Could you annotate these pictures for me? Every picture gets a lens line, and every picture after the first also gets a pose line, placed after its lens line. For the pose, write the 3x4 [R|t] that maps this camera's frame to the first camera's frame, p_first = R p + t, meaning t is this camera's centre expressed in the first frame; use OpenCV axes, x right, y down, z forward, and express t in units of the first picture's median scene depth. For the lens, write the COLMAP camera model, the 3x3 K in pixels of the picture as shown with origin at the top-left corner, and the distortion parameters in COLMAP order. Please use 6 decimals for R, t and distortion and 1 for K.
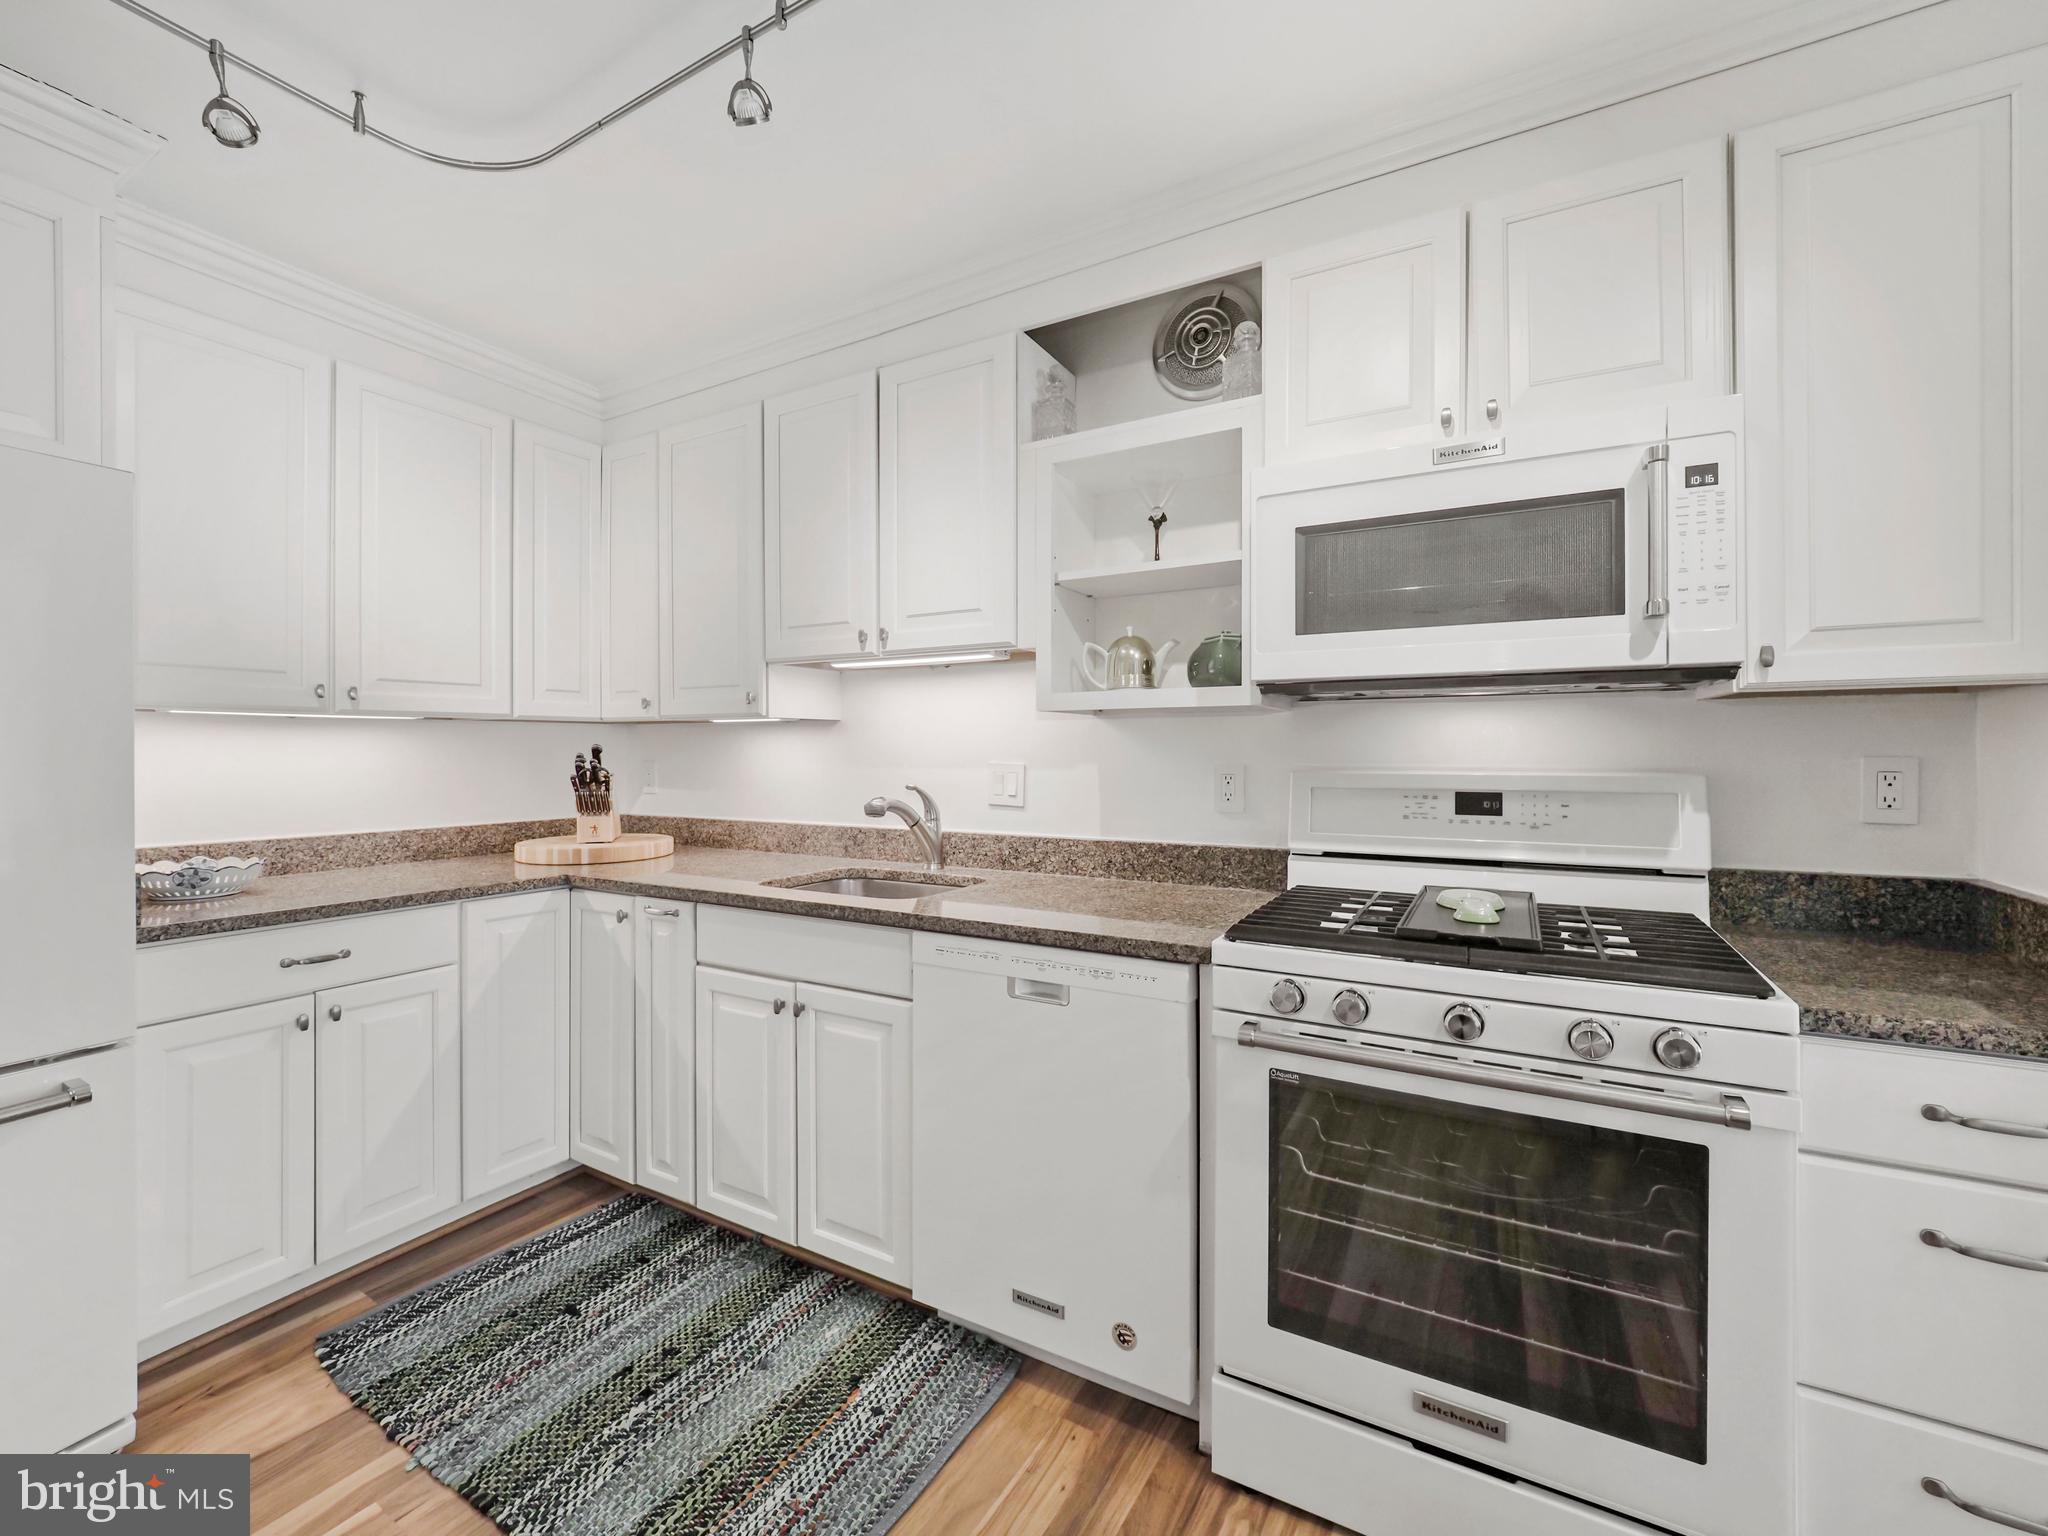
lens RADIAL K [[871.7, 0, 1019.4], [0, 871.7, 738.9], [0, 0, 1]] dist [0.011126, -0.009504]
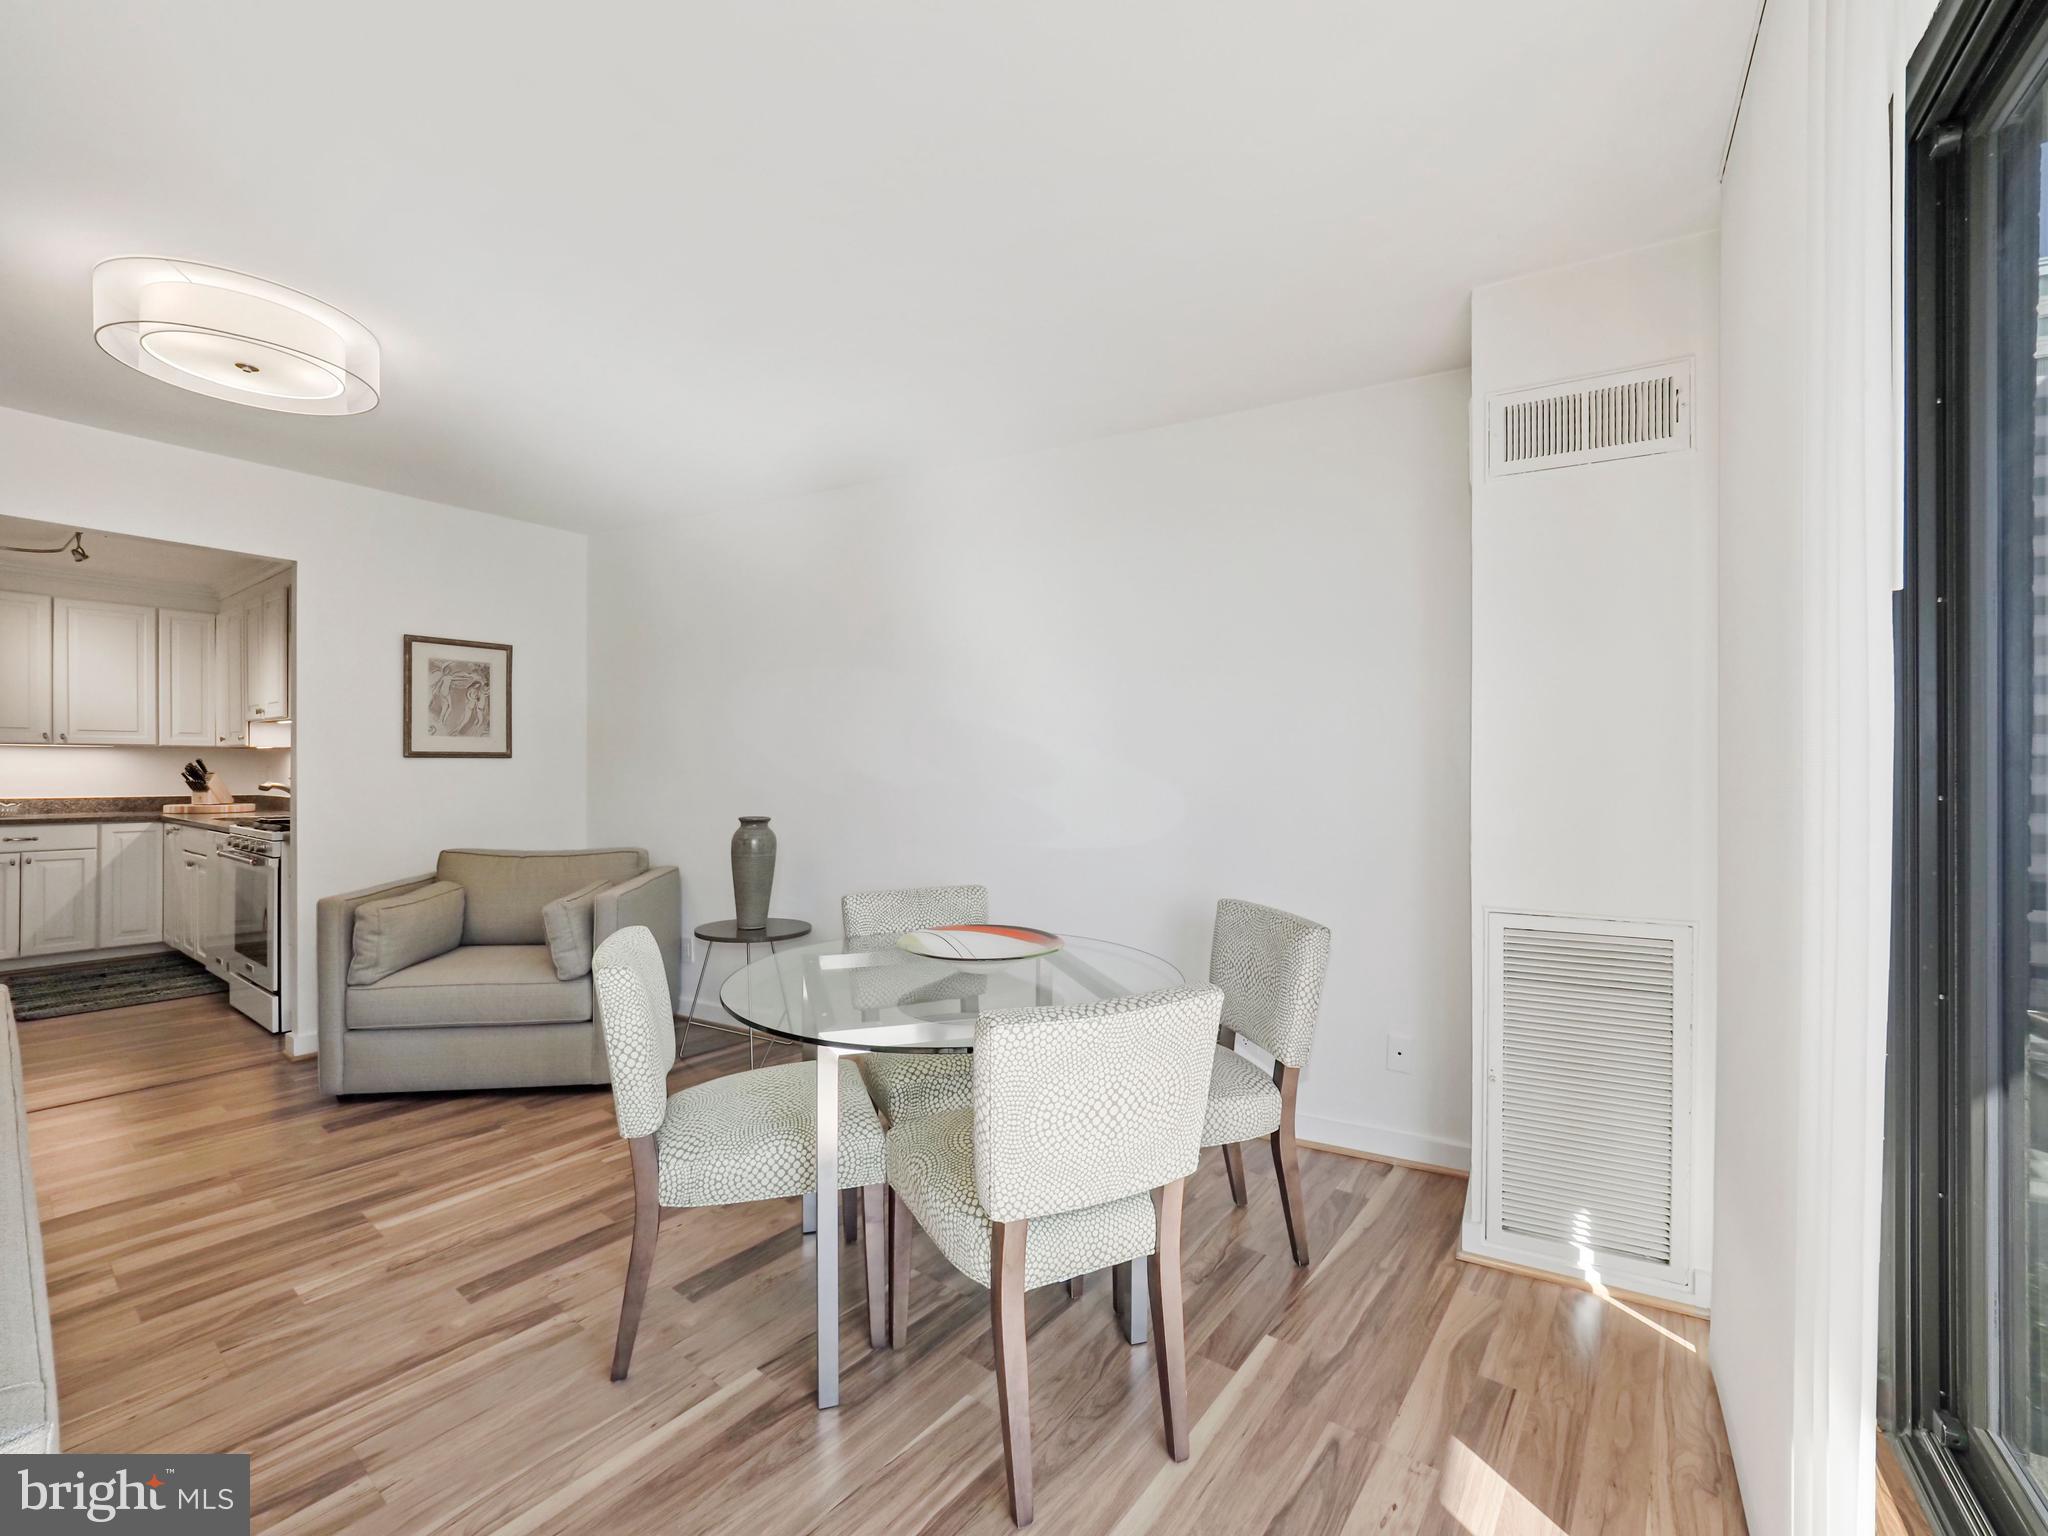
lens RADIAL K [[872.1, 0, 1022.8], [0, 872.1, 777.3], [0, 0, 1]] dist [0.001427, 0.000364]
pose [[0.991349, 0.006878, -0.131073, 2.544783], [-0.004364, 0.999801, 0.019452, 0.001372], [0.131181, -0.018711, 0.991182, -1.210145]]
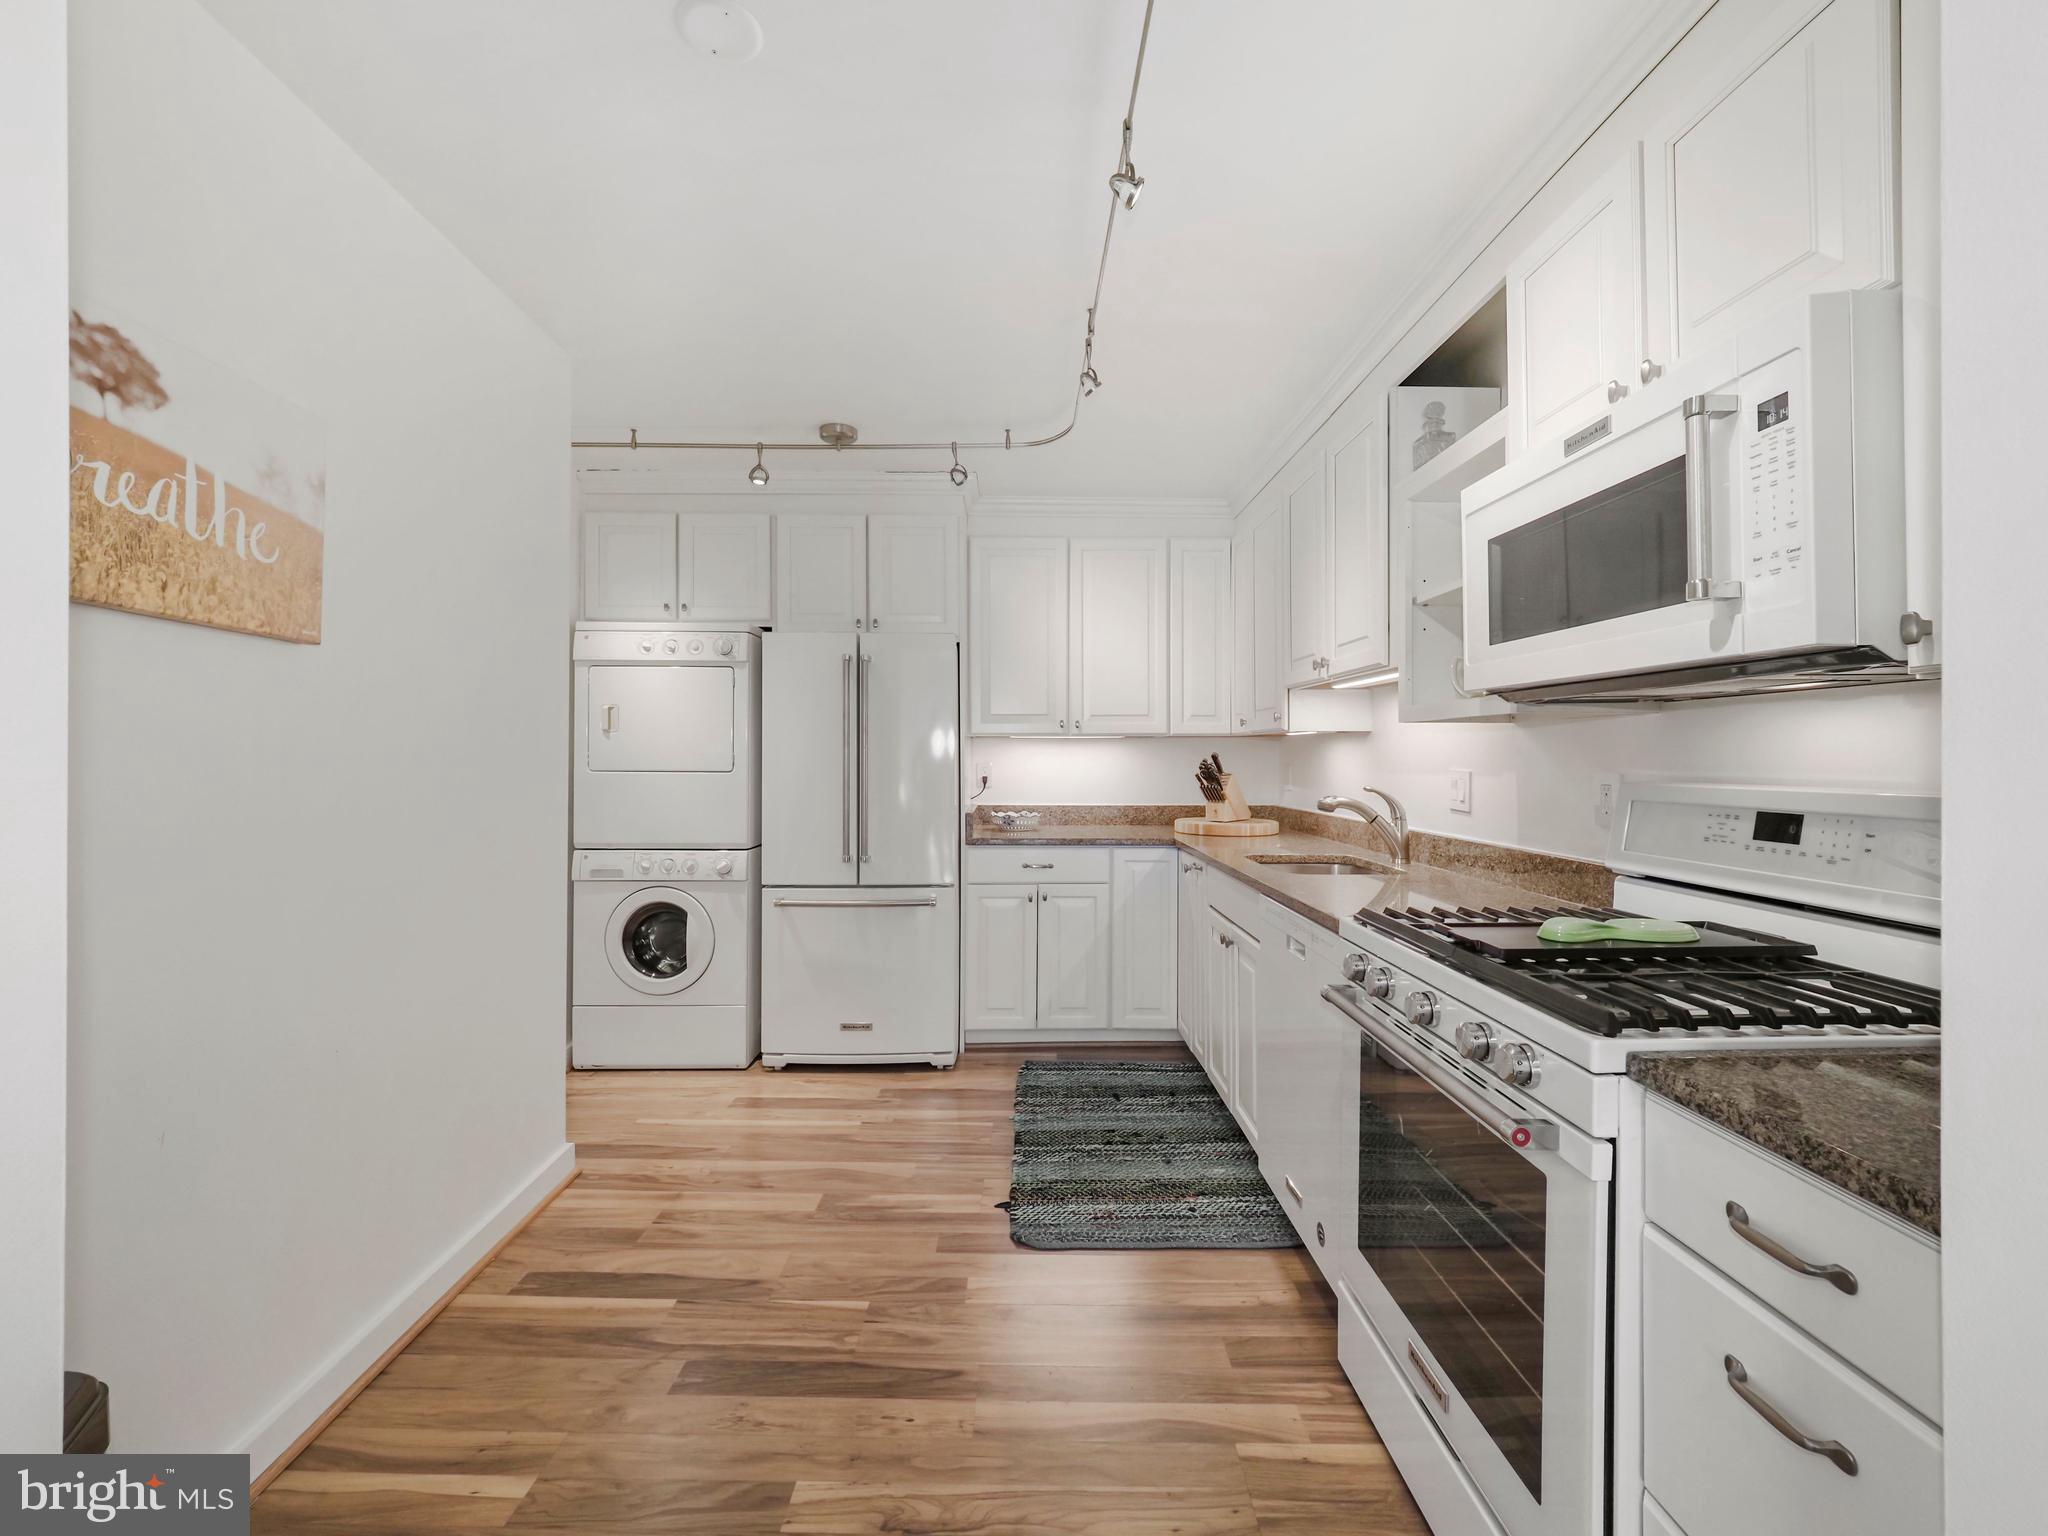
lens RADIAL K [[871.7, 0, 1019.4], [0, 871.7, 738.9], [0, 0, 1]] dist [0.011126, -0.009504]
pose [[0.504681, -0.016125, -0.863155, 0.827675], [0.011759, 0.999861, -0.011803, -0.004257], [0.863226, -0.004193, 0.504800, 0.012704]]
